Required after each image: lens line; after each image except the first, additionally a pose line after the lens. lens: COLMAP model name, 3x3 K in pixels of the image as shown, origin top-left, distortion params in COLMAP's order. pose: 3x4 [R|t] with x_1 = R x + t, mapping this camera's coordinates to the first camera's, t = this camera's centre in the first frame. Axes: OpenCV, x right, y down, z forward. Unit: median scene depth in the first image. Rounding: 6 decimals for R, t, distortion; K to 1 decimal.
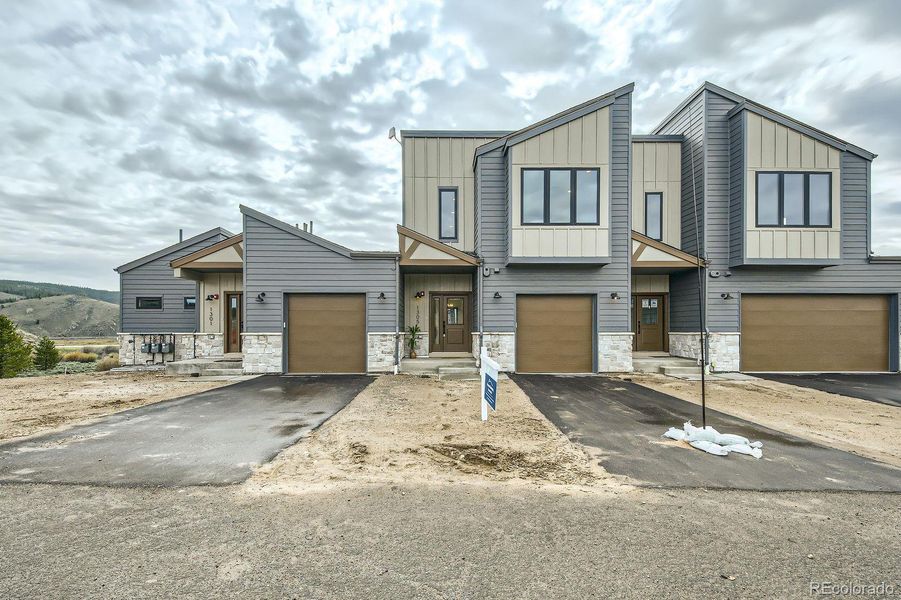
lens RADIAL K [[393.2, 0, 445.3], [0, 393.2, 307.3], [0, 0, 1]] dist [0.029393, -0.018402]
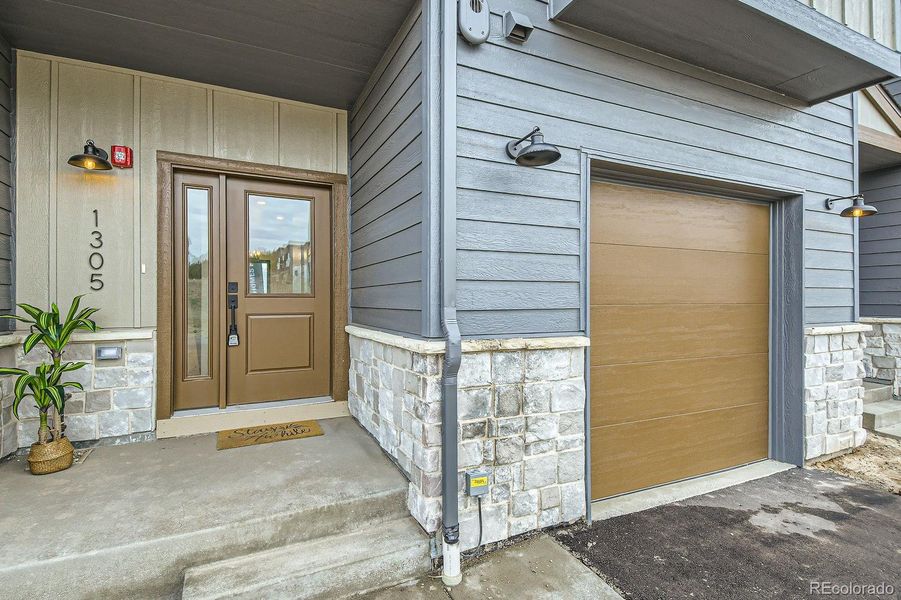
lens RADIAL K [[451.2, 0, 450.5], [0, 451.2, 300.0], [0, 0, 1]] dist [0.000687, 0.000005]
pose [[0.910011, 0.001501, 0.414581, 0.005813], [-0.023123, 0.998621, 0.047142, 0.034233], [-0.413939, -0.052486, 0.908790, 0.793524]]
